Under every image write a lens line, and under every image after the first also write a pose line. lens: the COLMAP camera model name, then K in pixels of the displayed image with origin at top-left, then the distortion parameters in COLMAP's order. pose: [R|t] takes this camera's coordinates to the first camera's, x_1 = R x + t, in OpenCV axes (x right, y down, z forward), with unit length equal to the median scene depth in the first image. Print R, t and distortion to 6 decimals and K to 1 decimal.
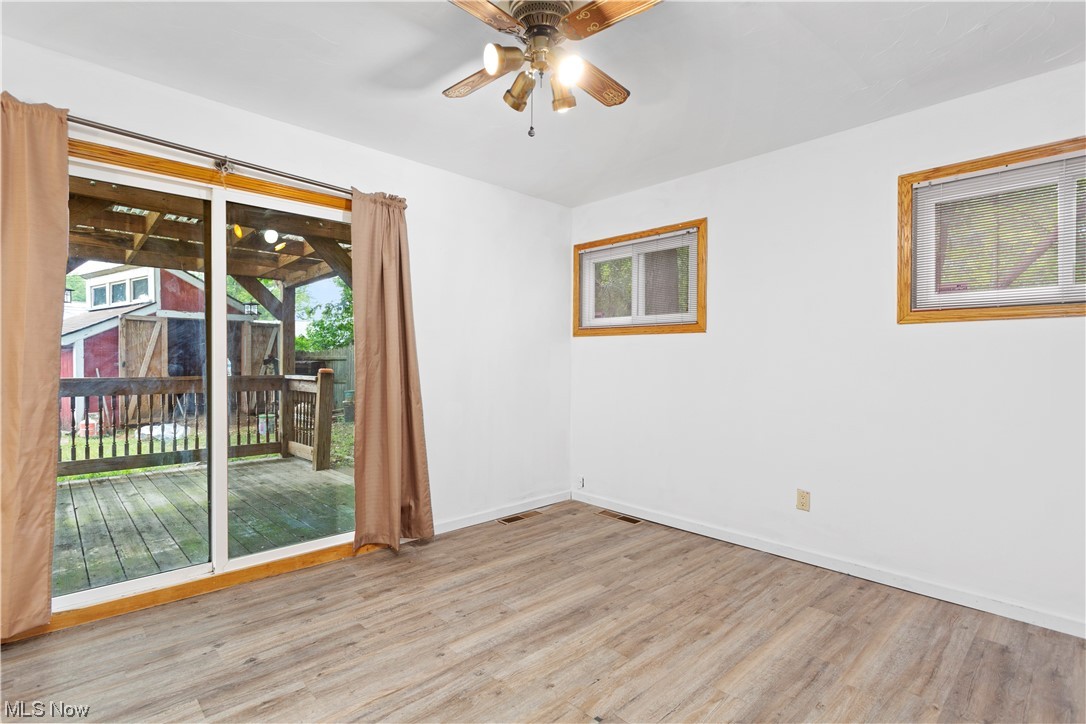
lens RADIAL K [[515.4, 0, 543.0], [0, 515.4, 362.0], [0, 0, 1]] dist [0.000097, 0.000087]
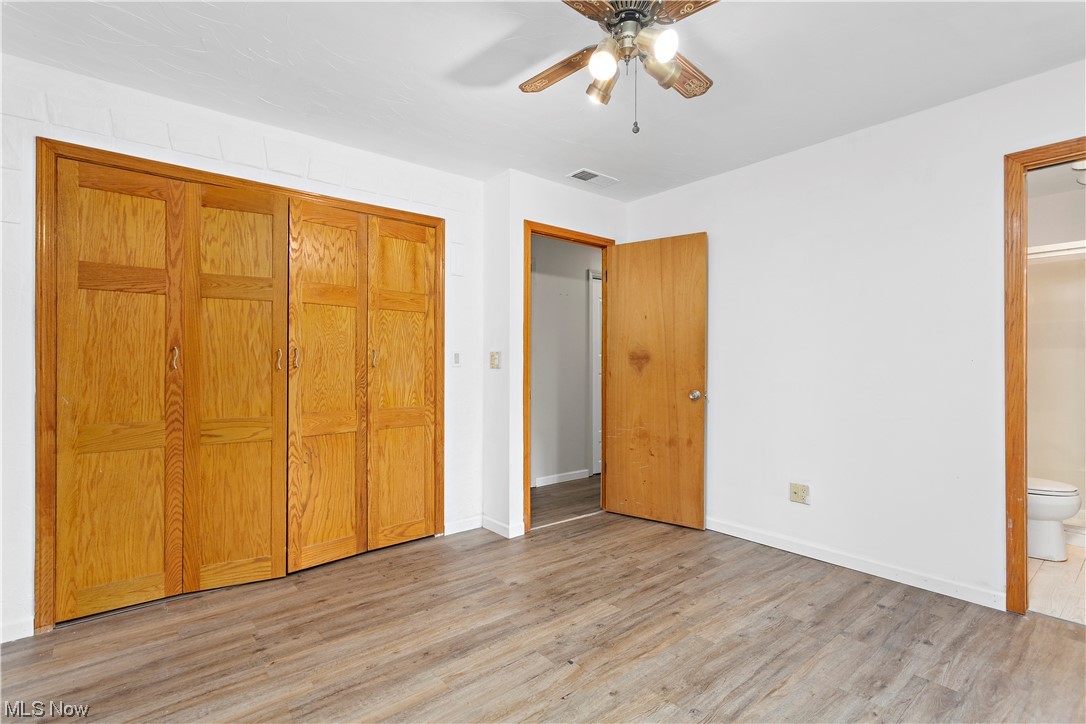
lens RADIAL K [[515.4, 0, 543.0], [0, 515.4, 362.0], [0, 0, 1]] dist [0.000097, 0.000087]
pose [[-0.997799, -0.005251, 0.066103, 0.087912], [-0.005114, 0.999984, 0.002241, -0.002574], [-0.066114, 0.001898, -0.997810, 2.014399]]
